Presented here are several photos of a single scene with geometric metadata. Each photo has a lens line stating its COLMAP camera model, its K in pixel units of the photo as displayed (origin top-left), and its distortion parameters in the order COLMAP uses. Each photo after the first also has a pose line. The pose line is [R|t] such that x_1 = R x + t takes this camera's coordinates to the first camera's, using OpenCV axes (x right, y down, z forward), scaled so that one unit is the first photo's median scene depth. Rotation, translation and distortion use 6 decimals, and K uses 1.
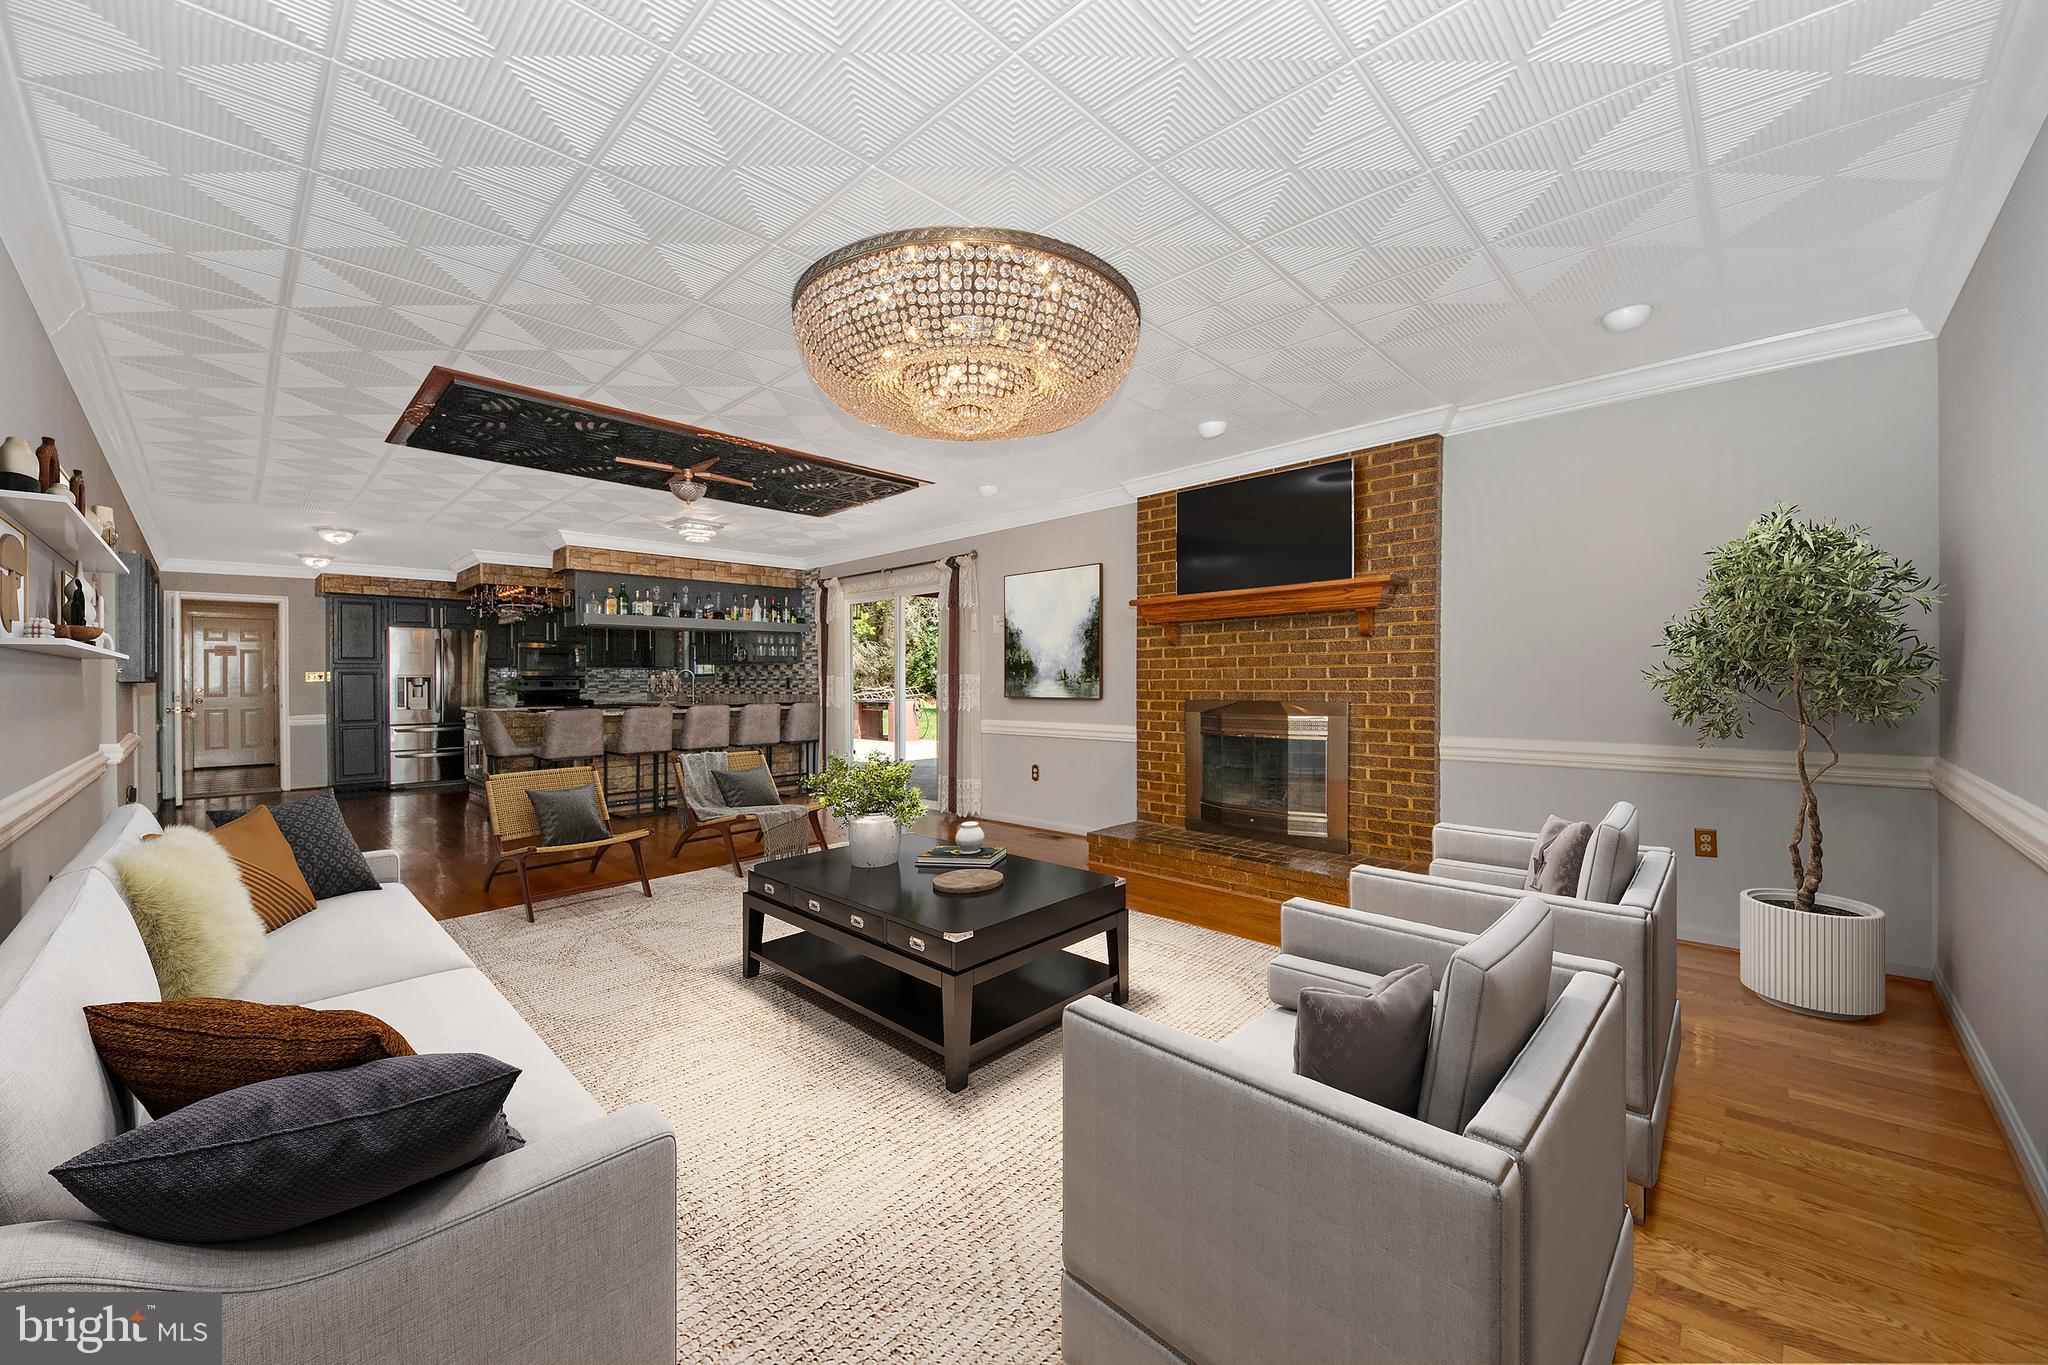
lens RADIAL K [[783.8, 0, 1043.1], [0, 783.8, 681.5], [0, 0, 1]] dist [0.009038, -0.002748]
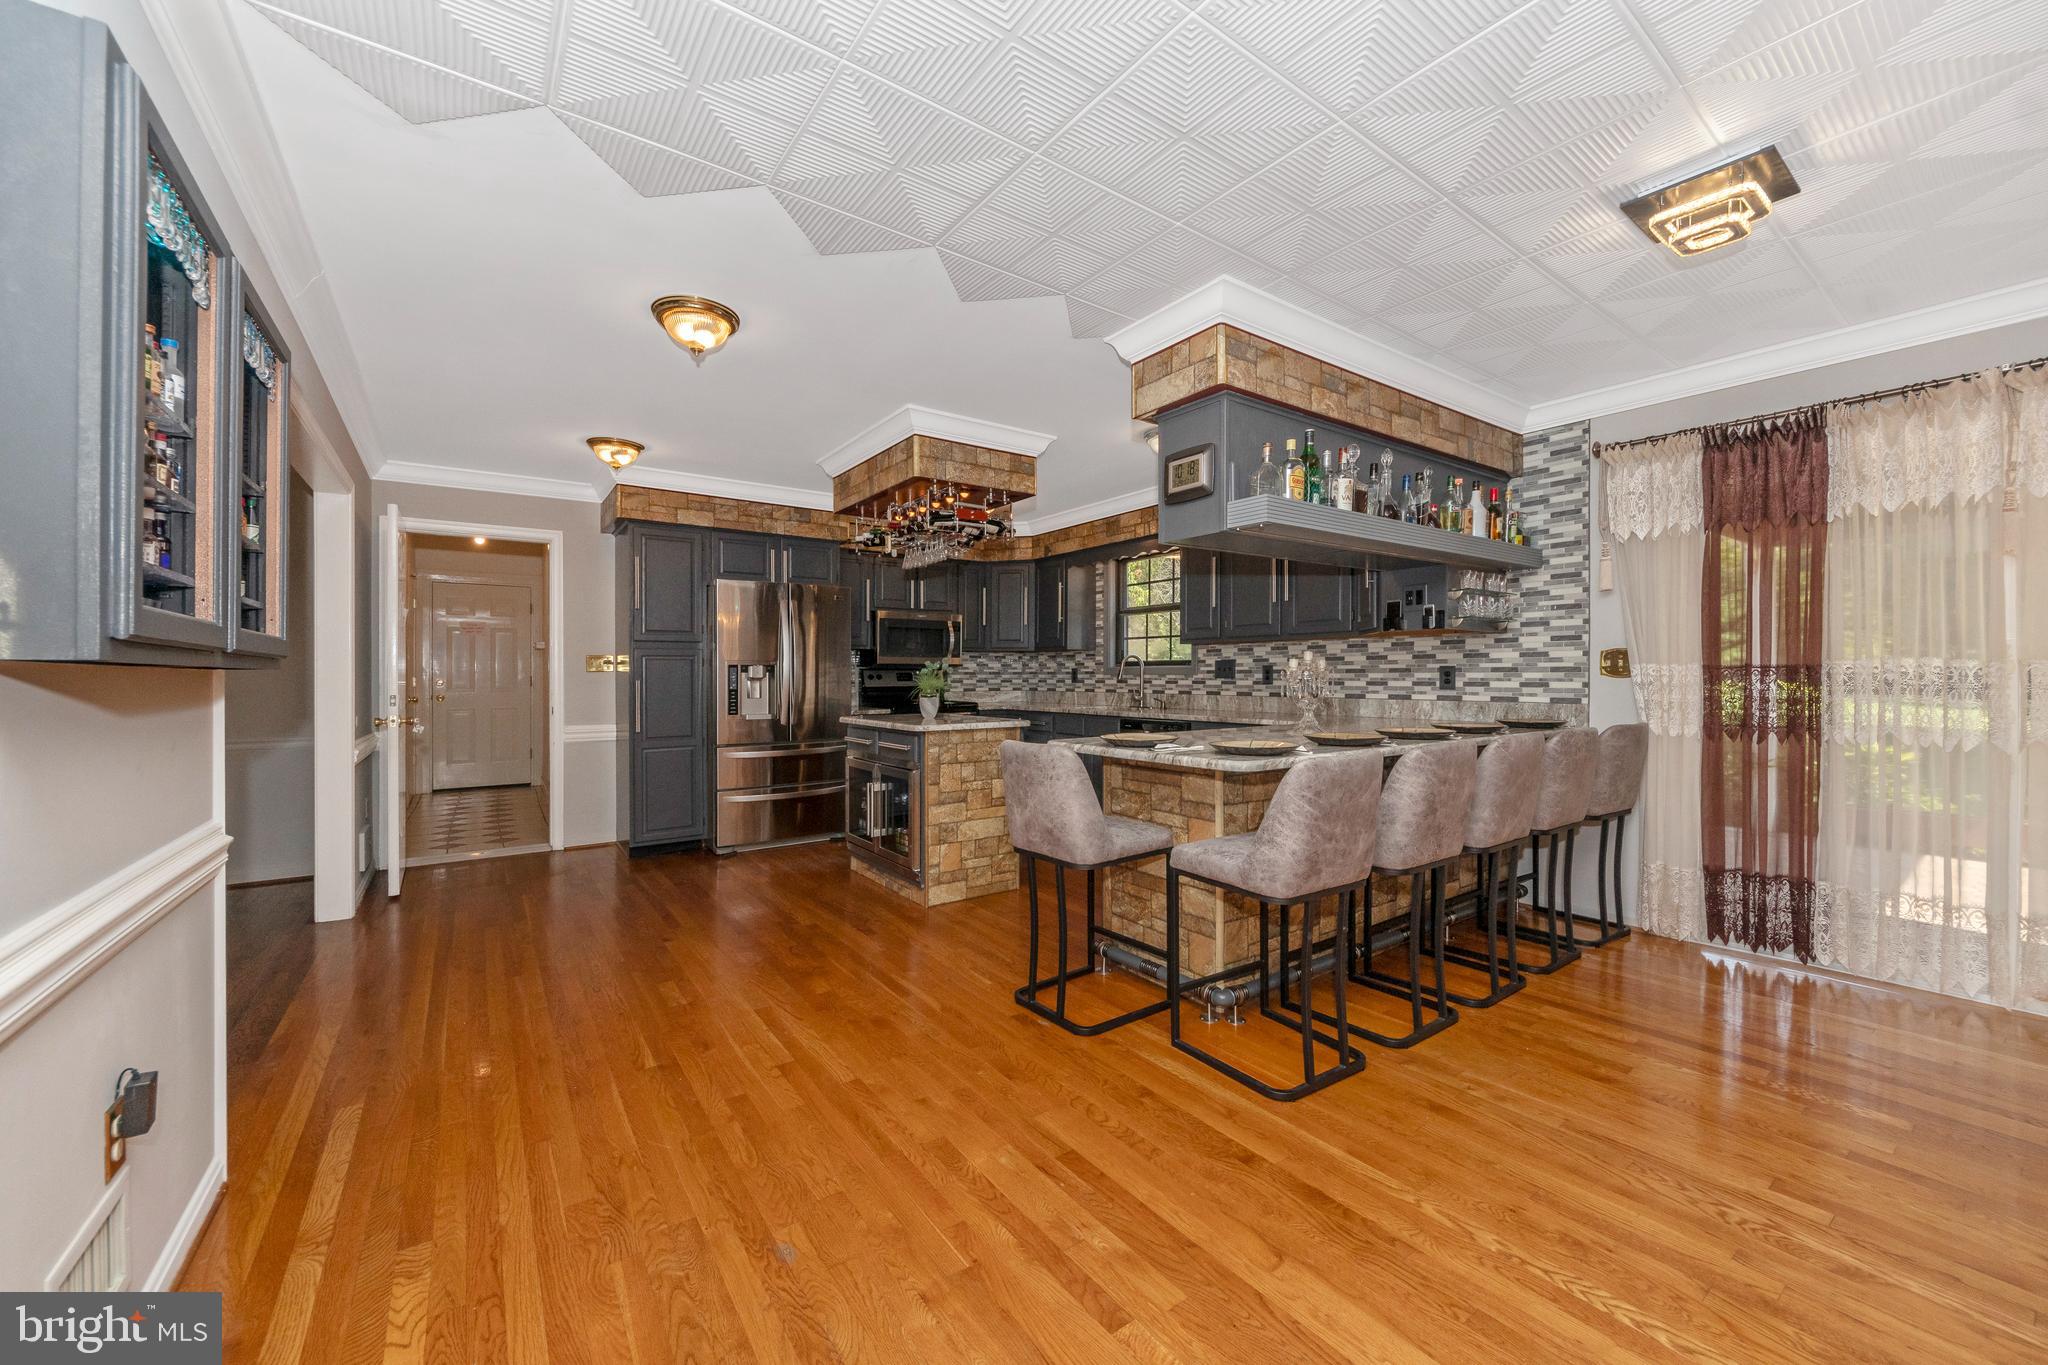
lens RADIAL K [[783.8, 0, 1033.5], [0, 783.8, 671.2], [0, 0, 1]] dist [0.009038, -0.002748]
pose [[0.983591, 0.005175, -0.180338, -0.514412], [-0.006012, 0.999974, -0.004094, 0.001973], [0.180312, 0.005111, 0.983596, 0.491959]]
